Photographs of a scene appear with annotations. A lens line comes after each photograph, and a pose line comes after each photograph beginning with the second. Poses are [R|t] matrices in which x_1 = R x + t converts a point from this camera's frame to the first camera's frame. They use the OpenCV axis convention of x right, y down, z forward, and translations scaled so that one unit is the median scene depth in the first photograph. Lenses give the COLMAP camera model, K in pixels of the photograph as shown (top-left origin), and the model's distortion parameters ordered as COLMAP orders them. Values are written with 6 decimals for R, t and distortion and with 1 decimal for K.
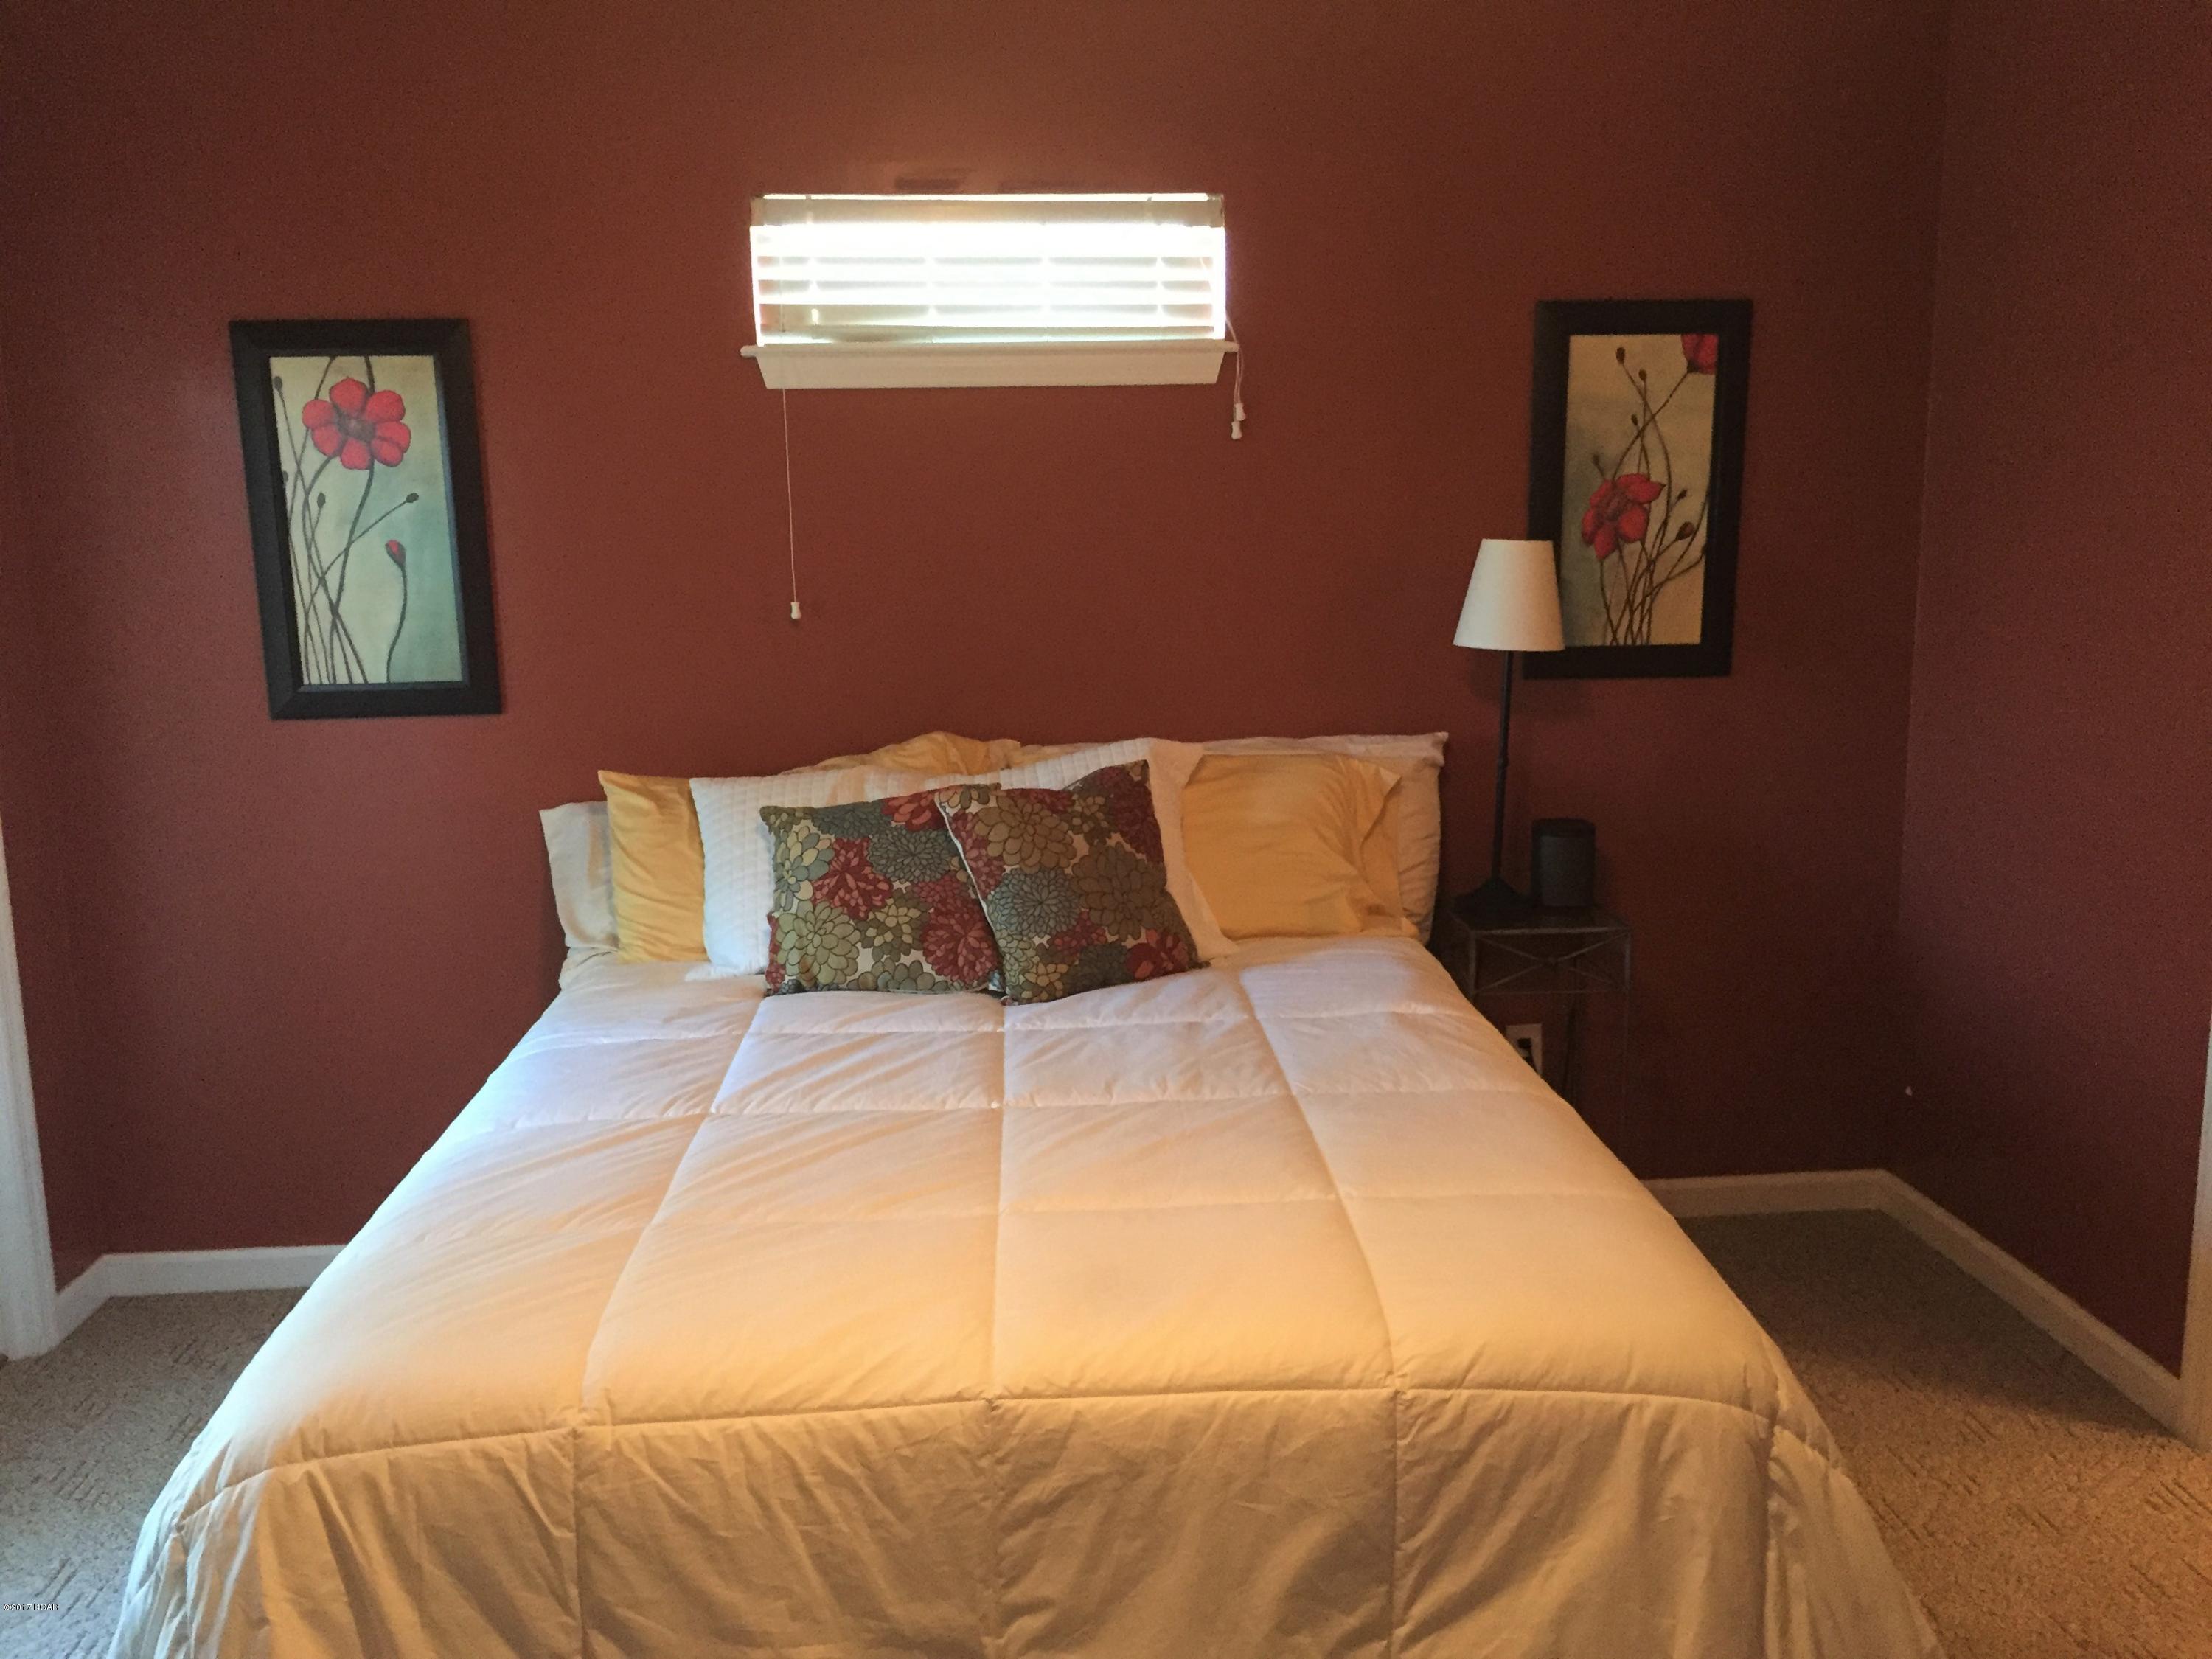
lens RADIAL K [[1861.5, 0, 1130.3], [0, 1861.5, 837.5], [0, 0, 1]] dist [0.086676, -0.109452]
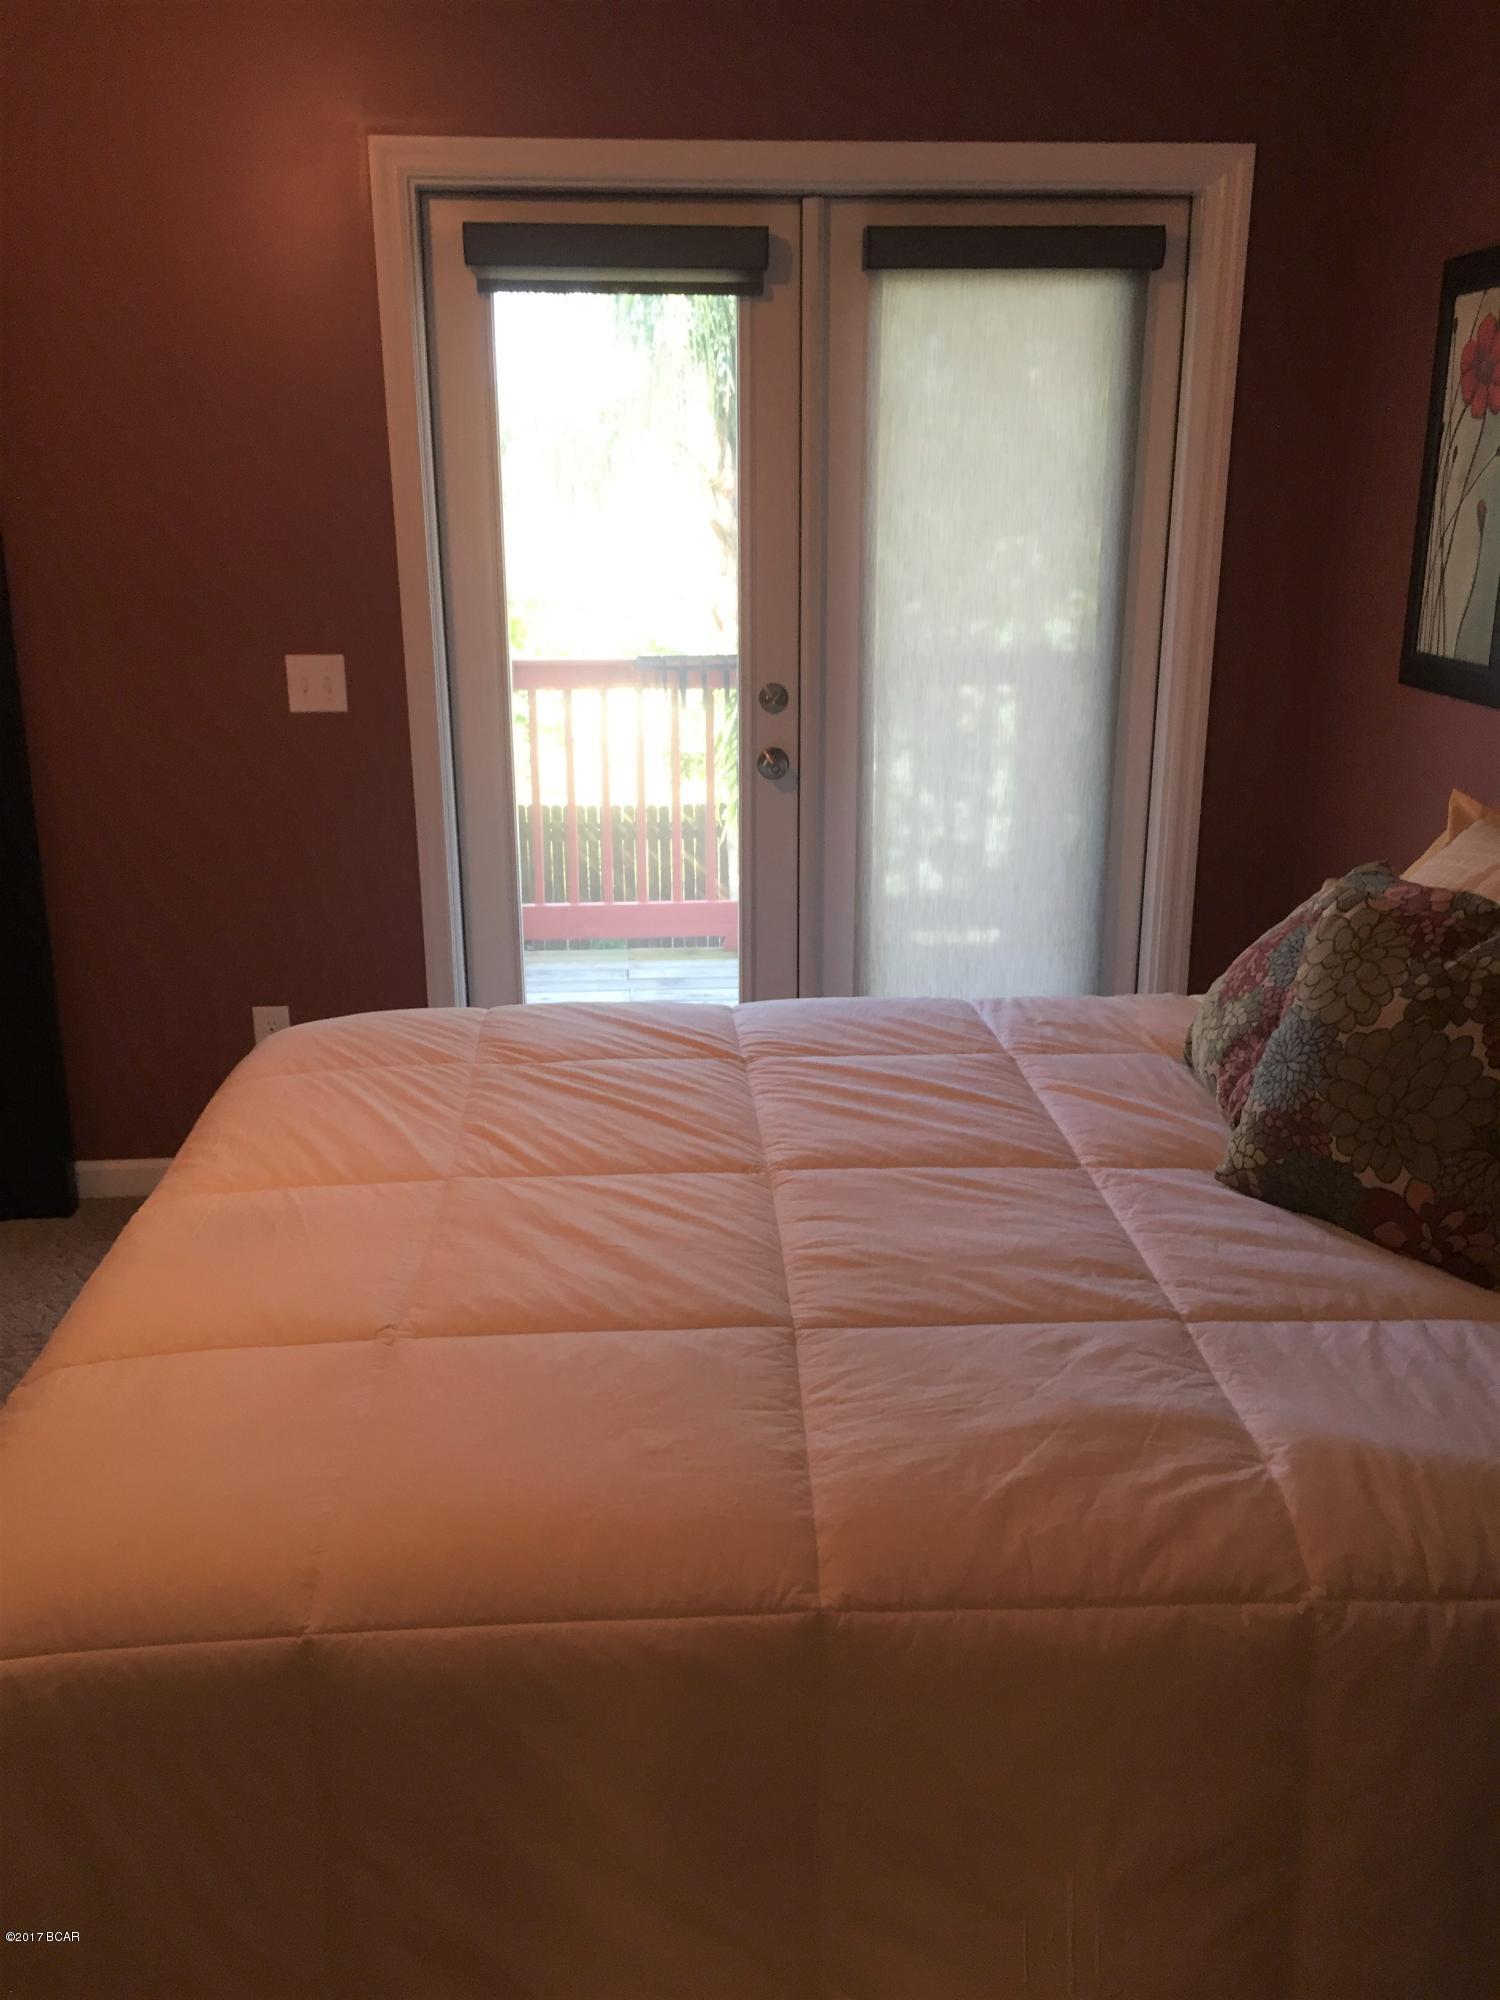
lens RADIAL K [[1683.1, 0, 743.2], [0, 1683.1, 1016.2], [0, 0, 1]] dist [0.086676, -0.109452]
pose [[-0.006454, 0.320855, -0.947106, 0.580459], [-0.176964, 0.931811, 0.316879, -0.154422], [0.984196, 0.169649, 0.050766, 0.811054]]
